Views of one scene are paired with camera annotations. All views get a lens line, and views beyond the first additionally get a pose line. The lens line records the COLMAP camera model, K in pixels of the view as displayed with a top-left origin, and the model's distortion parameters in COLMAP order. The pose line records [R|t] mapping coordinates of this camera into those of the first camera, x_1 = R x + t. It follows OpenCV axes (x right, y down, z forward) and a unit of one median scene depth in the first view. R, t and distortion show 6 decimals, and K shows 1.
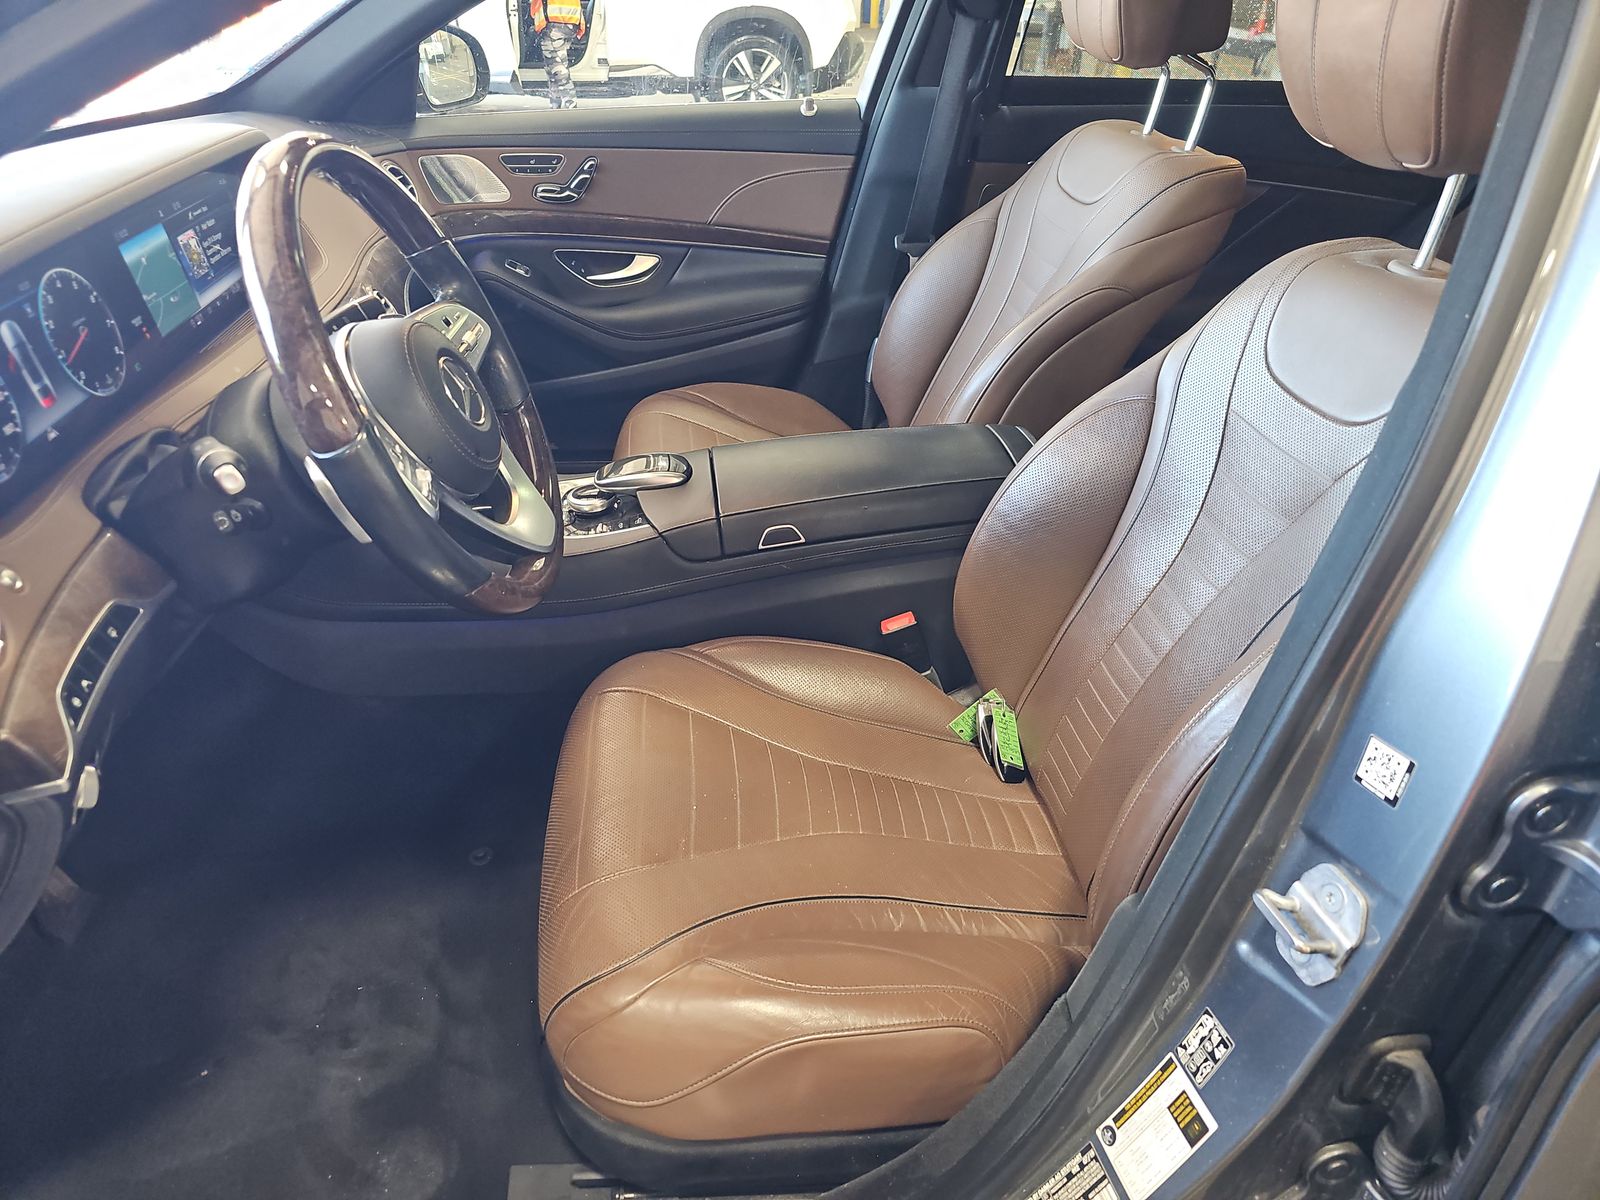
lens RADIAL K [[1081.1, 0, 806.0], [0, 1081.1, 603.9], [0, 0, 1]] dist [0.047327, -0.035098]
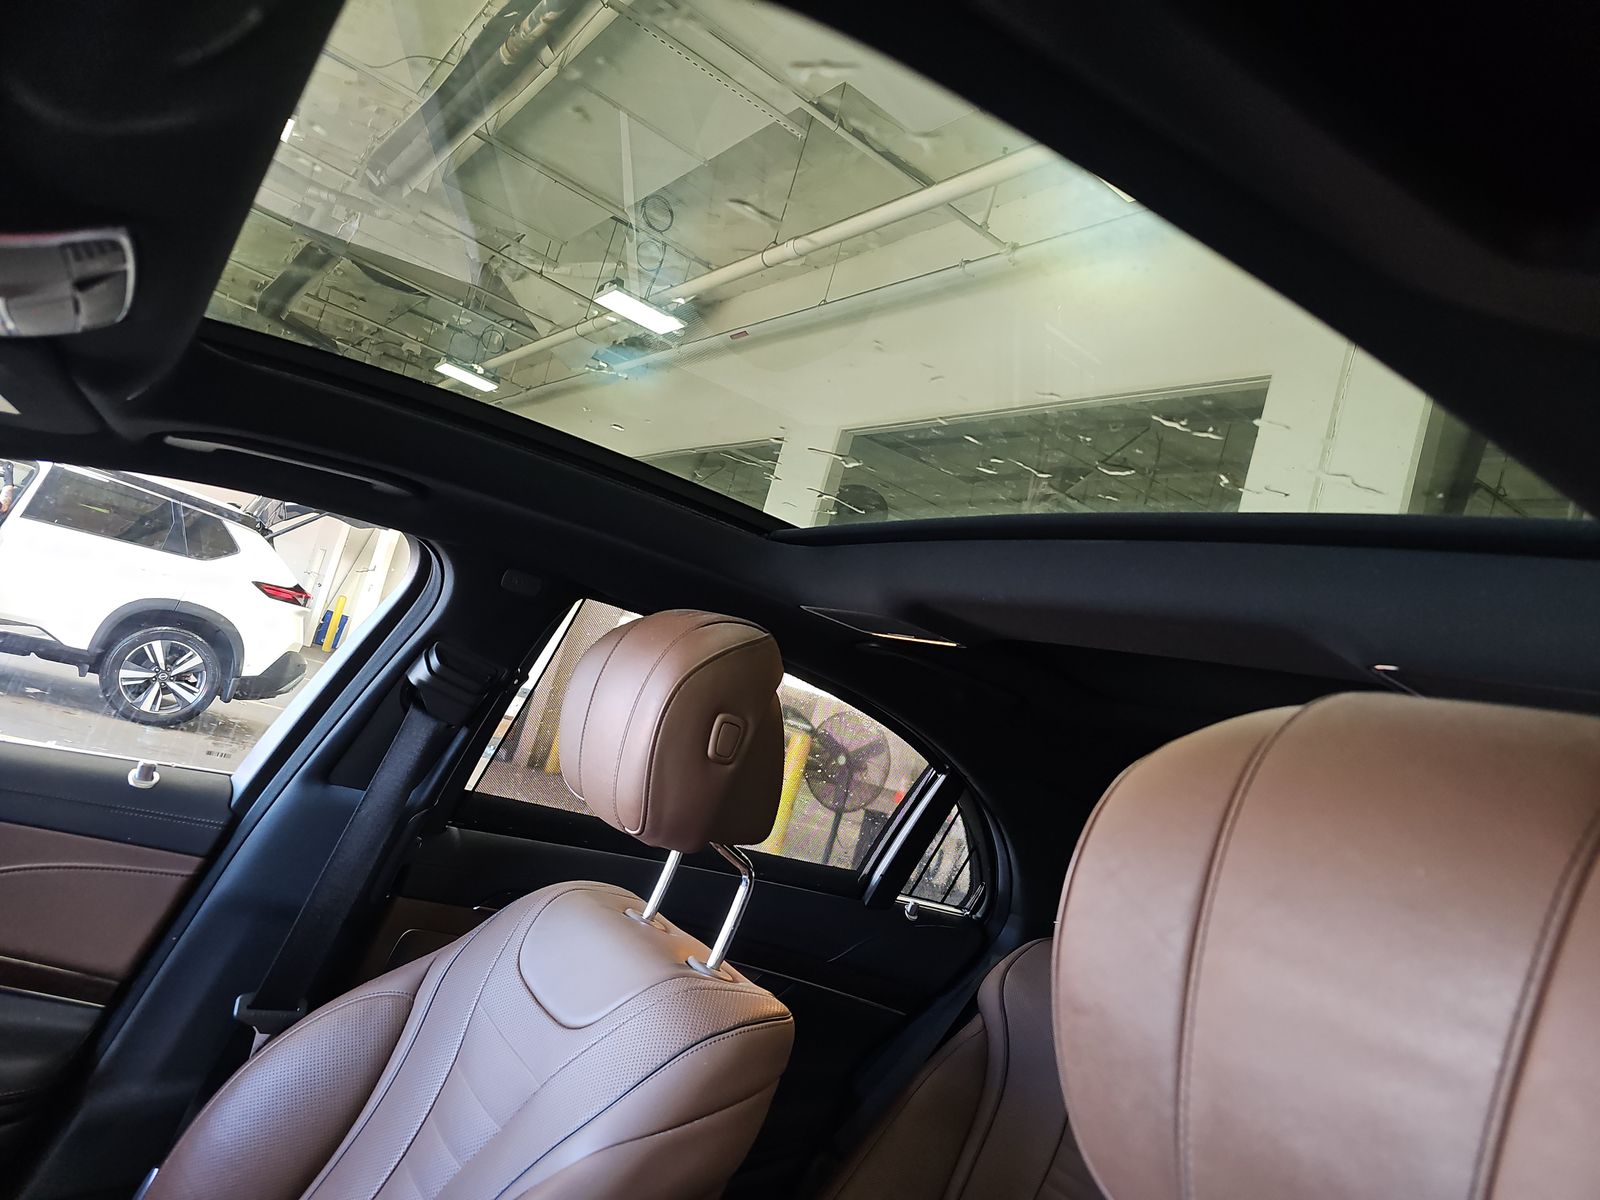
lens RADIAL K [[1081.1, 0, 806.0], [0, 1081.1, 603.9], [0, 0, 1]] dist [0.047327, -0.035098]
pose [[0.863290, 0.269567, 0.426690, 0.035077], [0.003757, 0.841963, -0.539521, -0.187507], [-0.504695, 0.467366, 0.725846, 0.286309]]
